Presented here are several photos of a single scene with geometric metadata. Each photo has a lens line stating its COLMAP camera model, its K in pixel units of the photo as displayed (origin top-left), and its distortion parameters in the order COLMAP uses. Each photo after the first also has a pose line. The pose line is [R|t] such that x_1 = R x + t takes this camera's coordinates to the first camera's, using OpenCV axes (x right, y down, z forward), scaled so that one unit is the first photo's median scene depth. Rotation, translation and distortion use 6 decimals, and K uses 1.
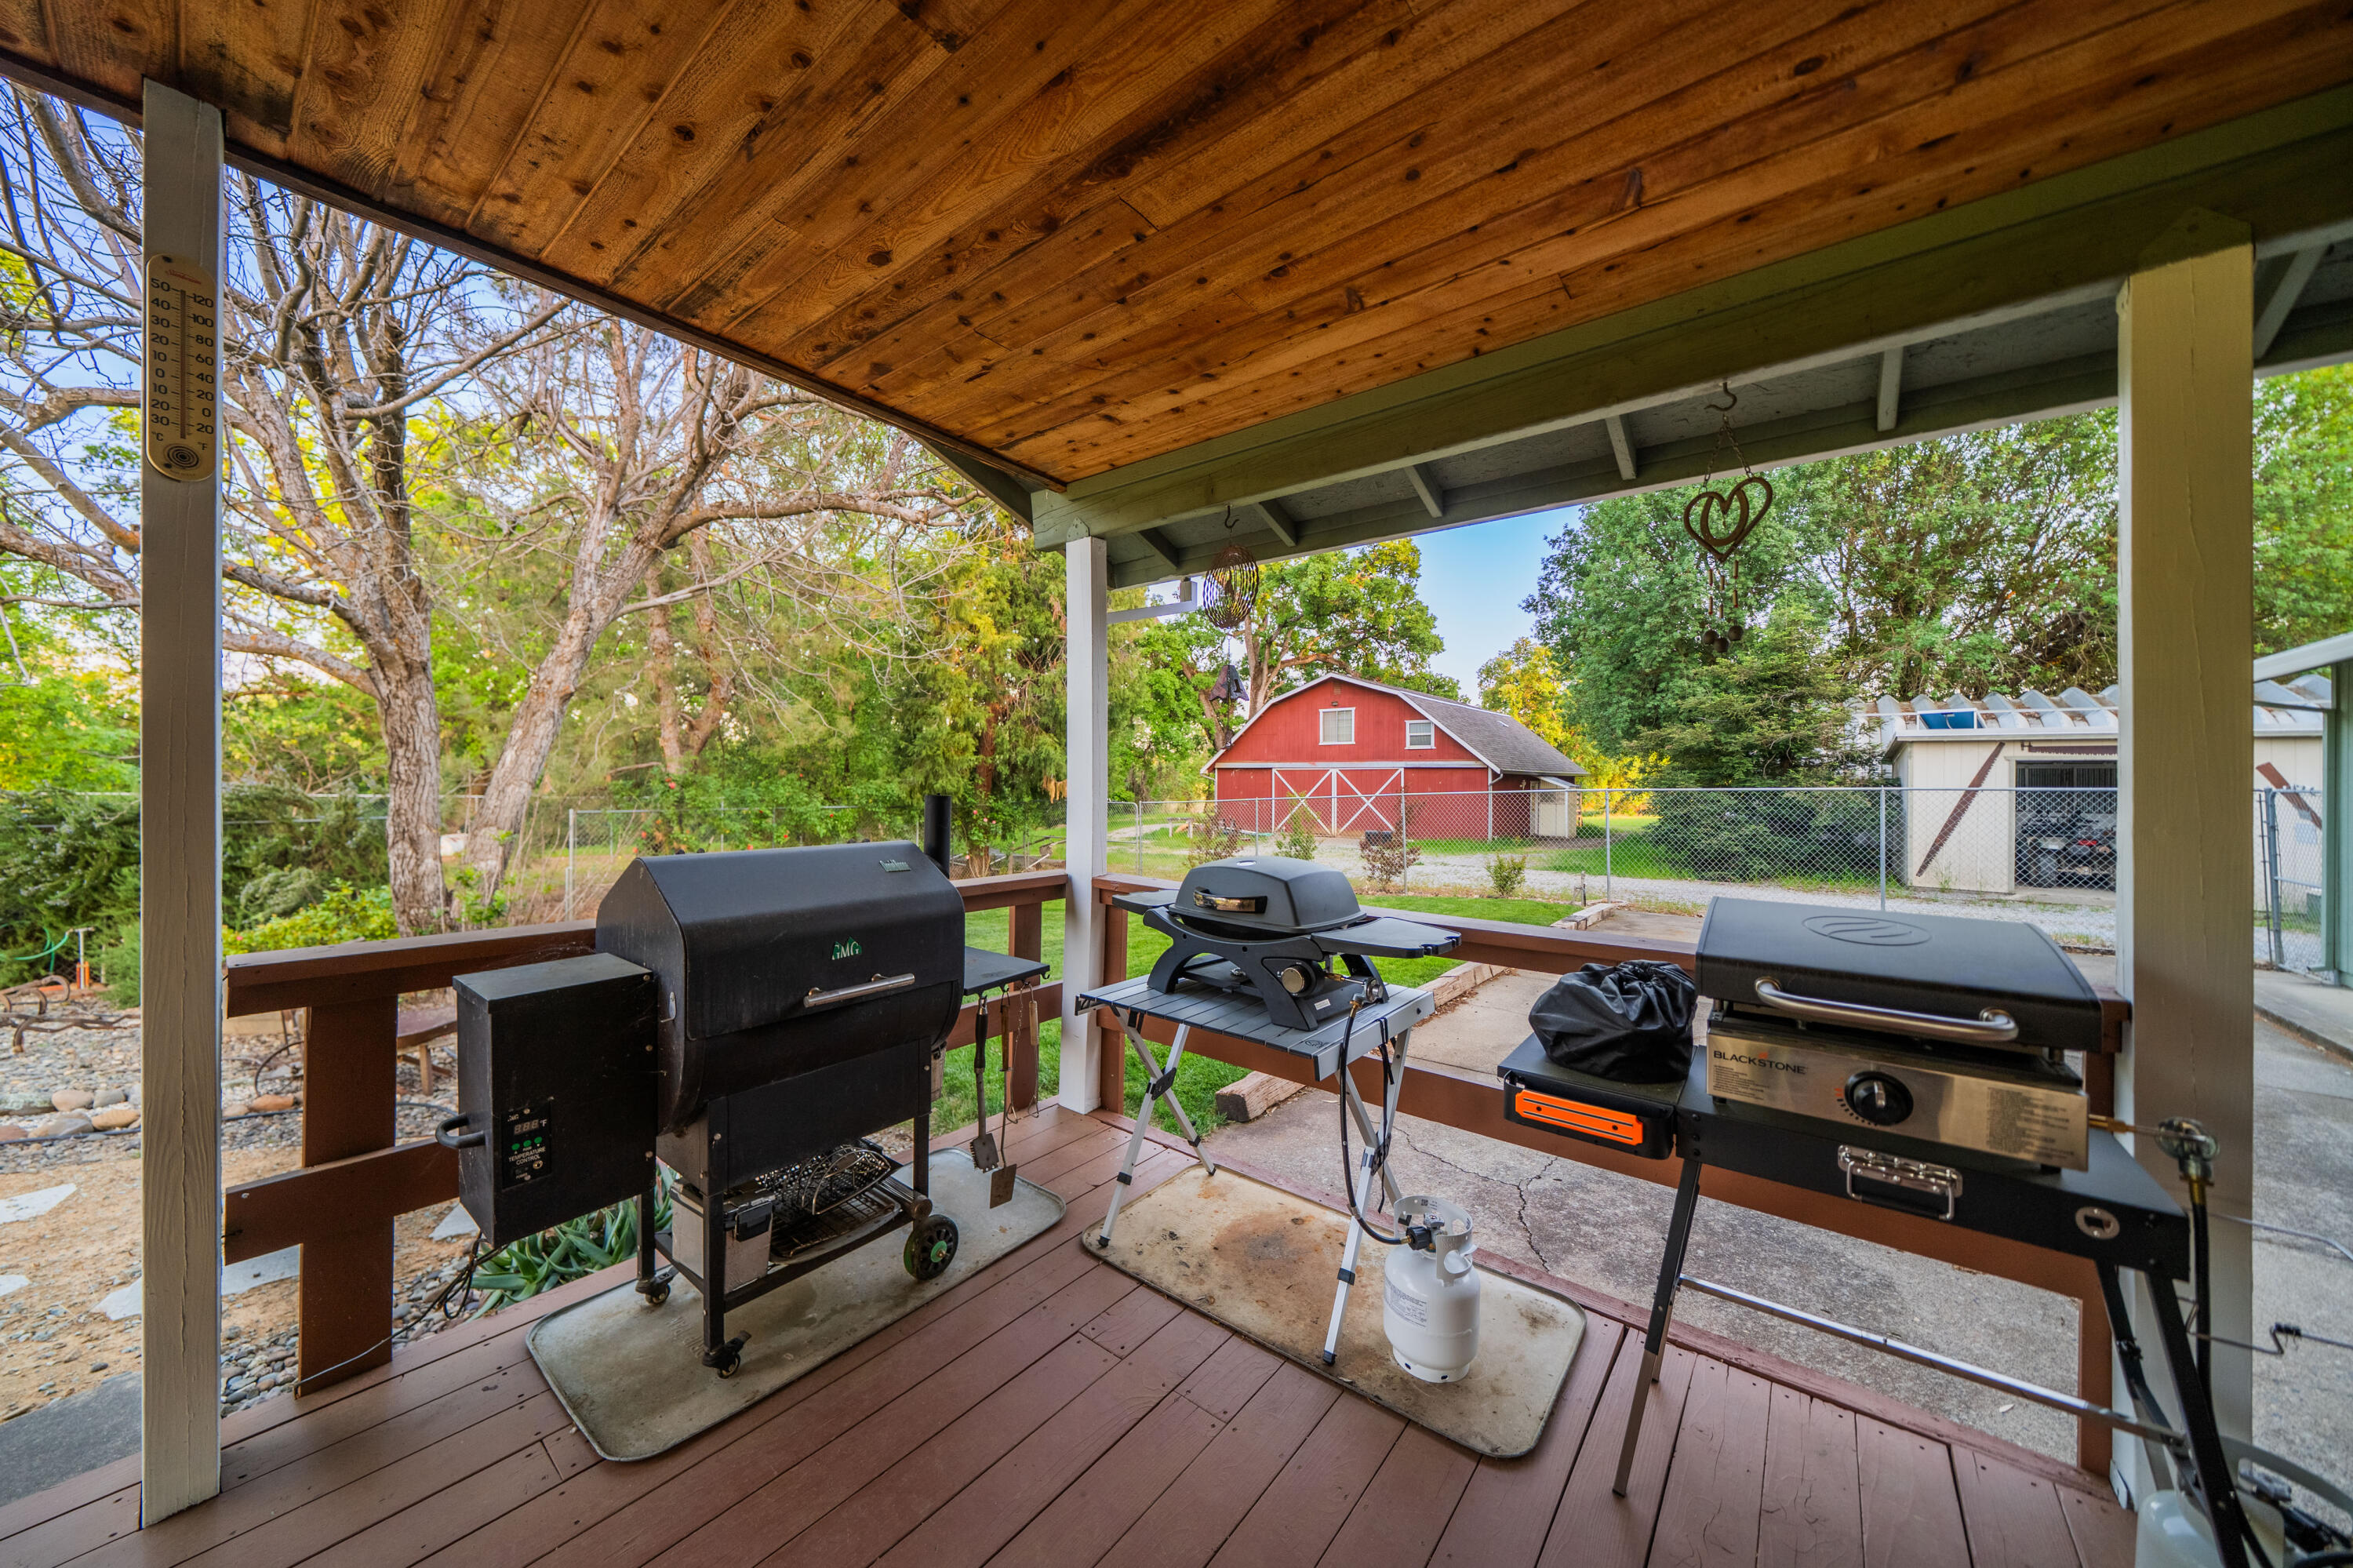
lens RADIAL K [[808.6, 0, 1171.3], [0, 808.6, 777.4], [0, 0, 1]] dist [-0.000307, -0.000030]
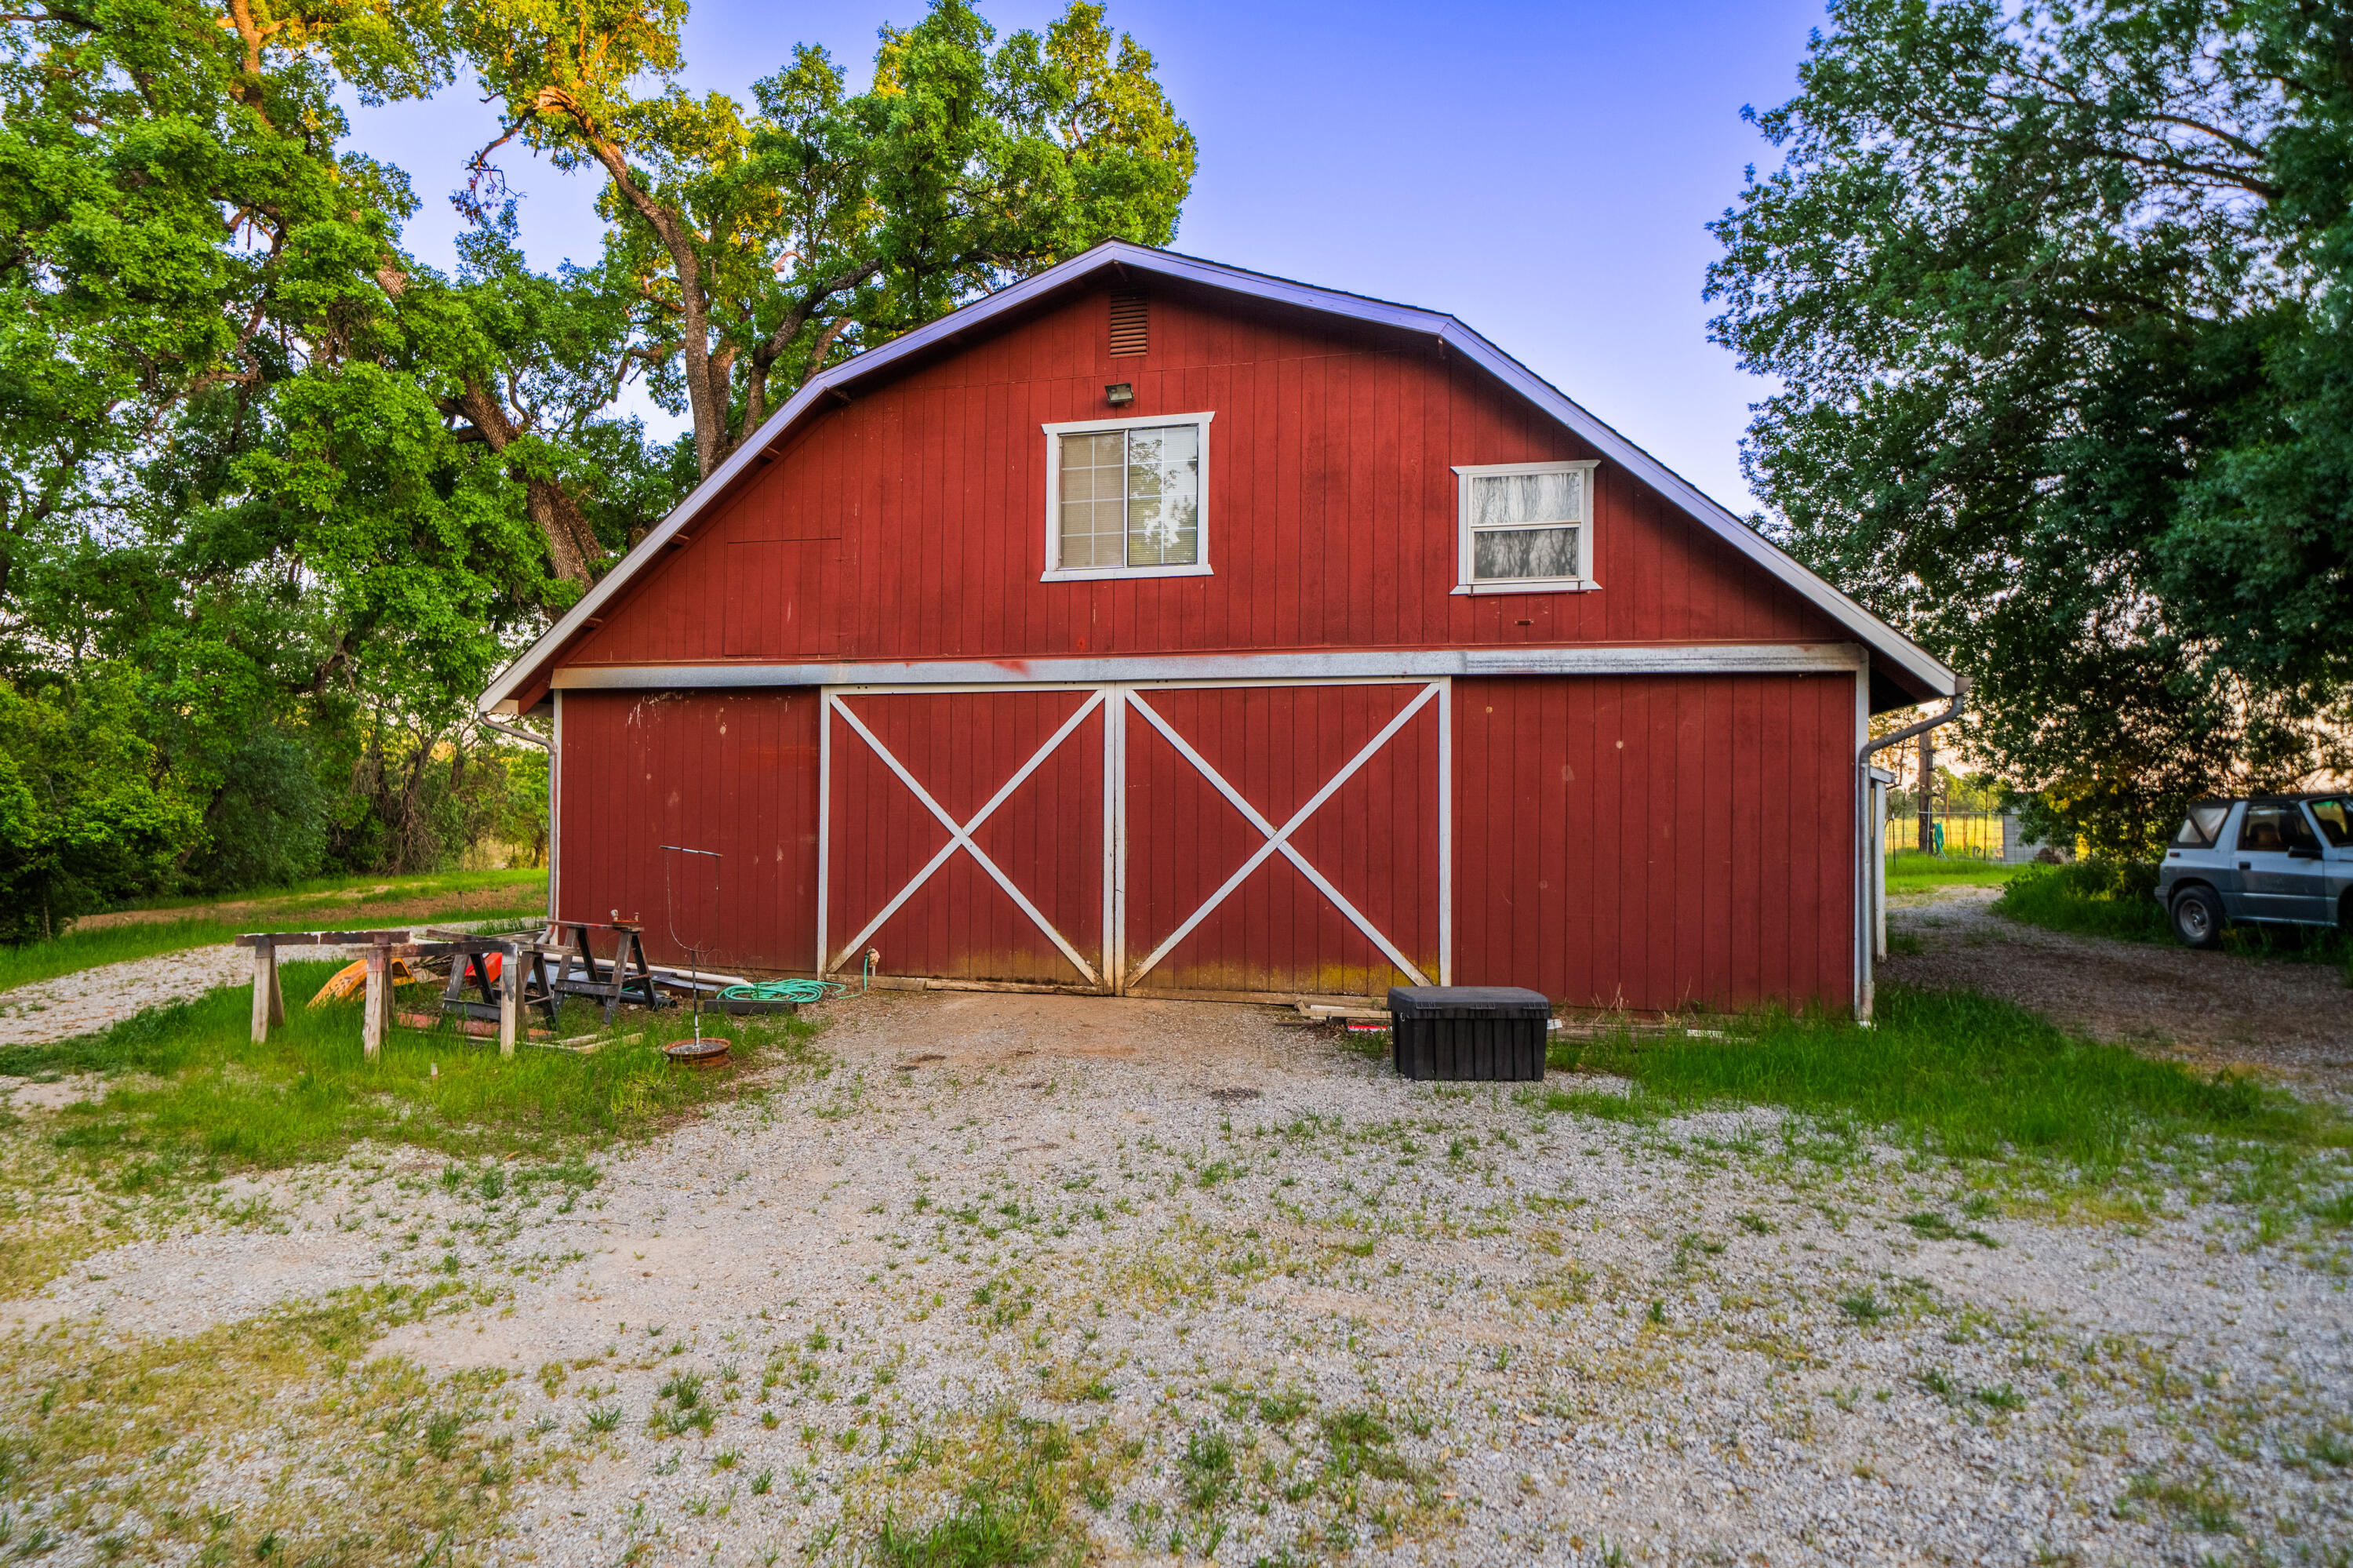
lens RADIAL K [[1351.9, 0, 1176.3], [0, 1351.9, 789.0], [0, 0, 1]] dist [-0.000103, -0.000275]
pose [[0.905957, 0.000161, 0.423370, 0.059249], [0.001495, 0.999992, -0.003580, 0.018581], [-0.423367, 0.003877, 0.905950, 0.652036]]
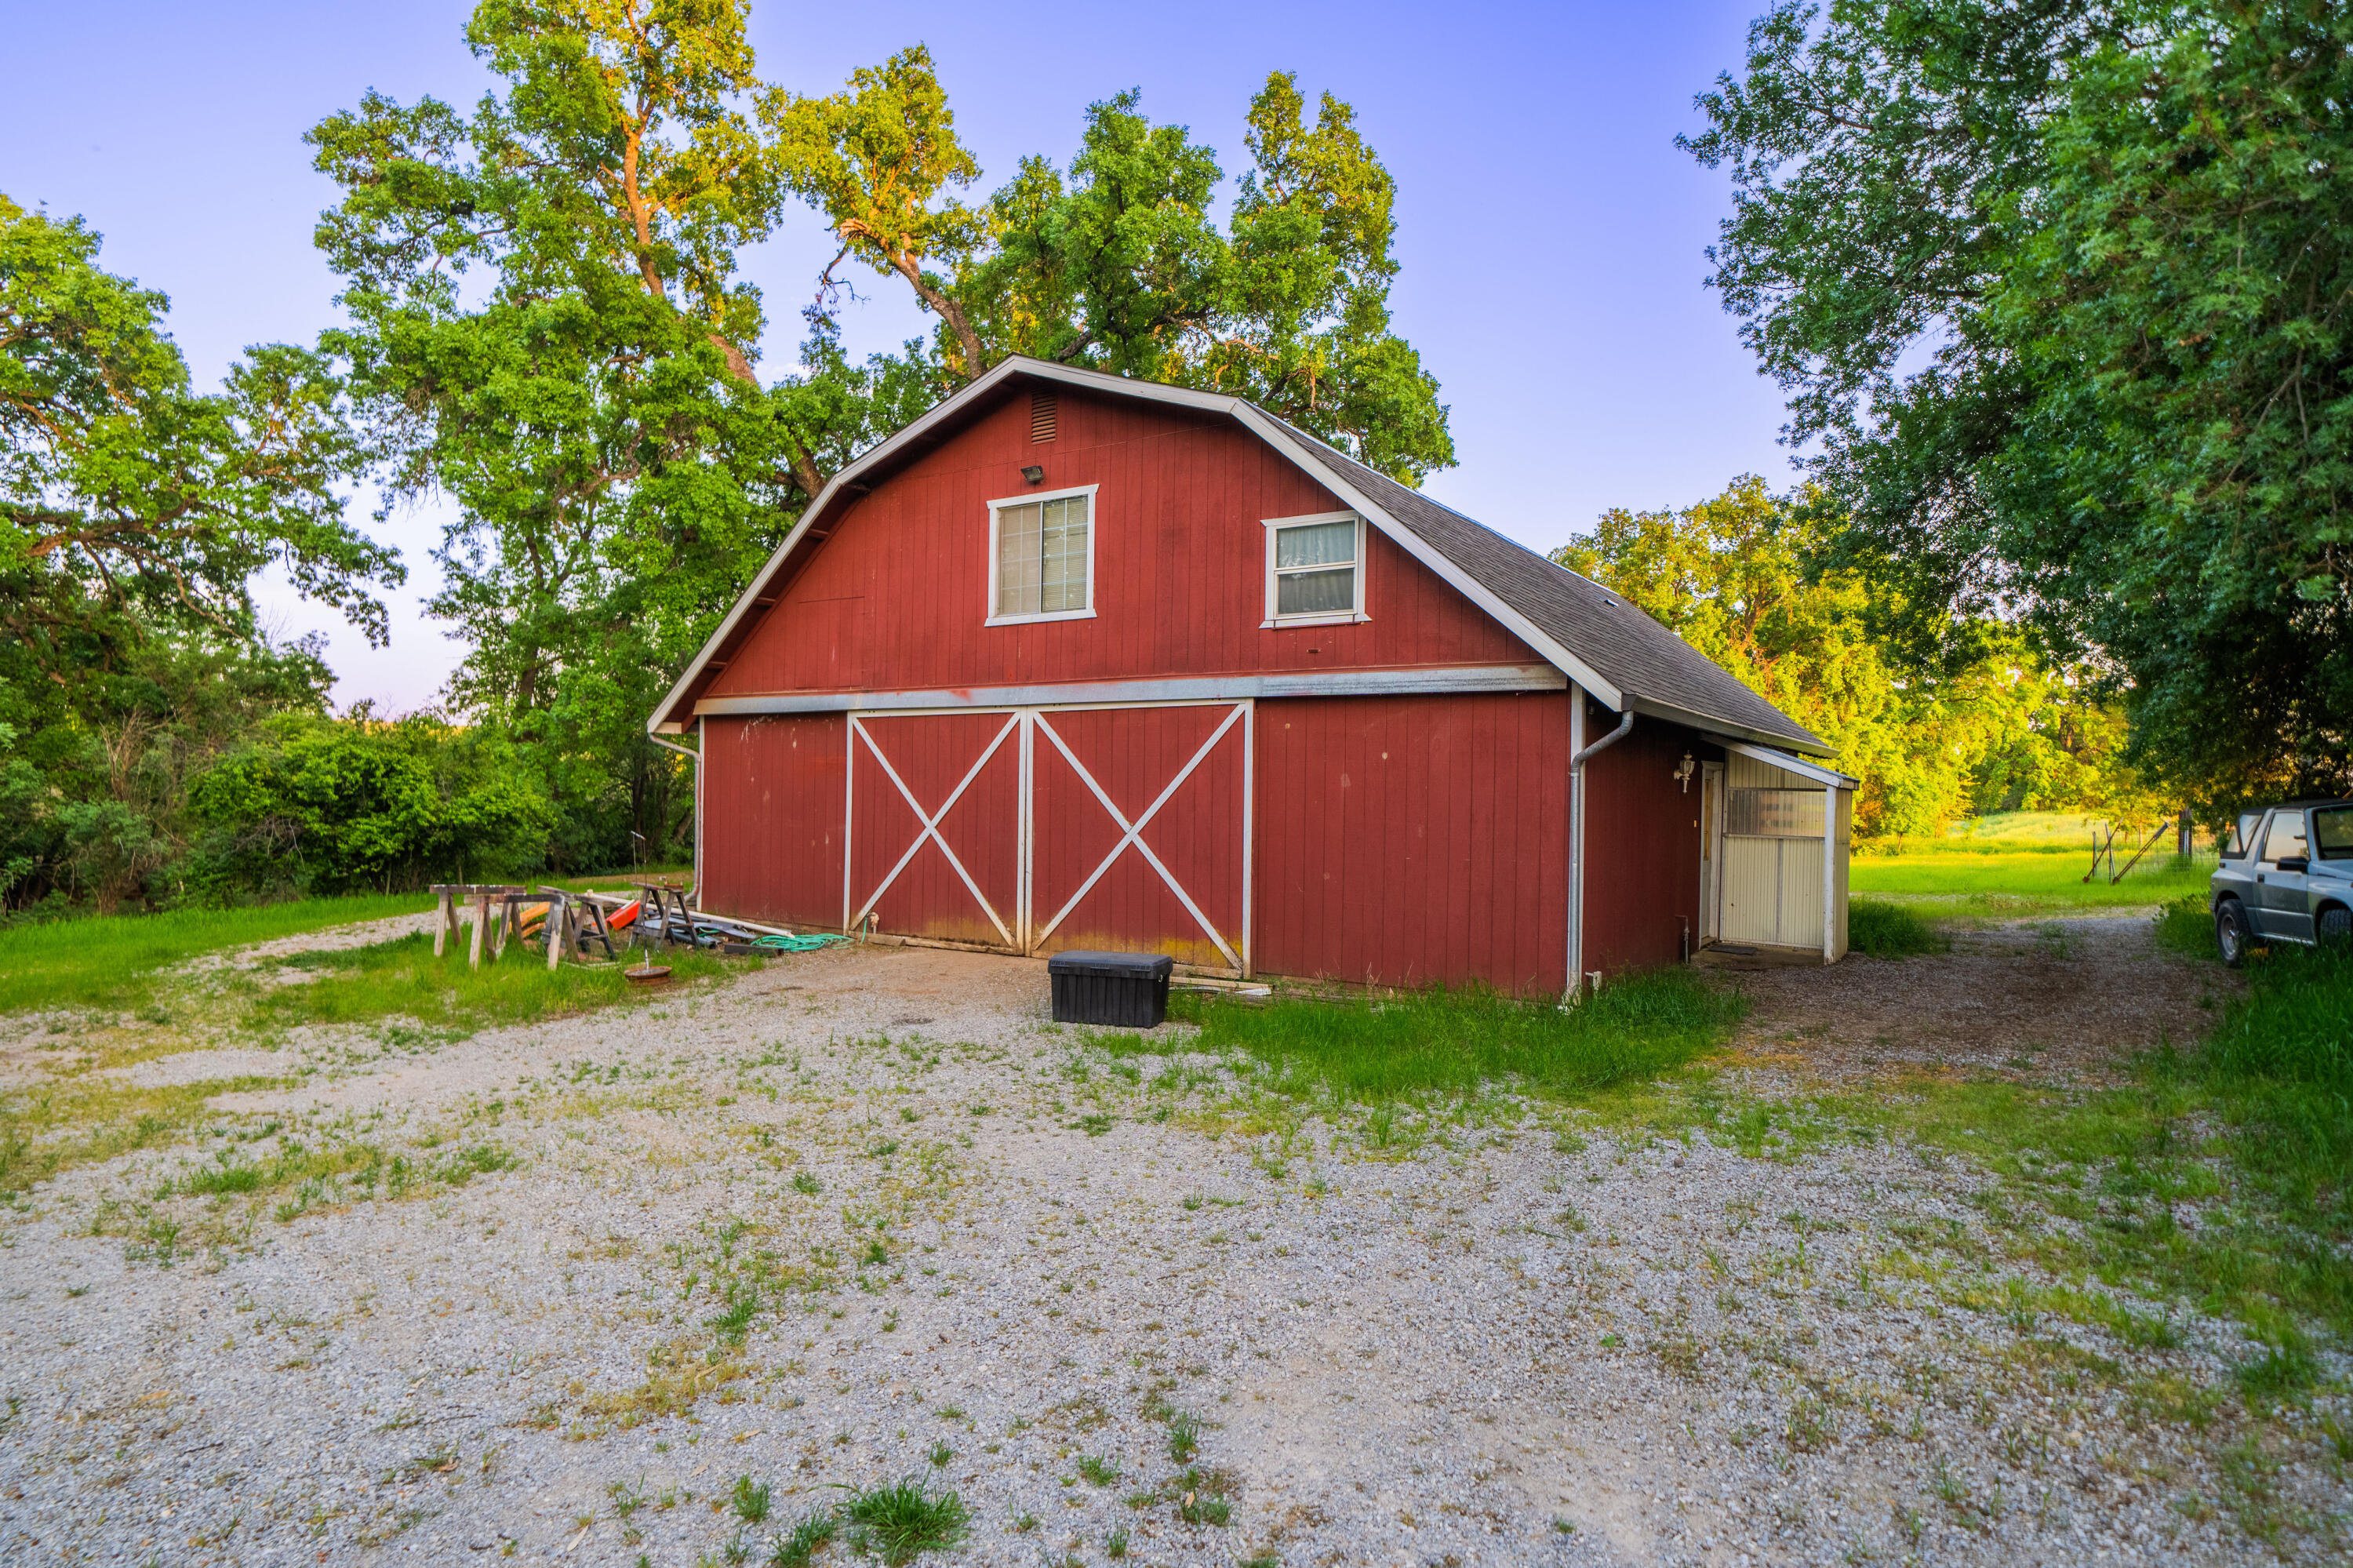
lens RADIAL K [[1321.2, 0, 1184.0], [0, 1321.2, 781.7], [0, 0, 1]] dist [0.002883, 0.000554]
pose [[0.994611, 0.001696, 0.103659, 0.205795], [-0.001575, 0.999998, -0.001255, 0.014516], [-0.103661, 0.001085, 0.994612, 0.539774]]
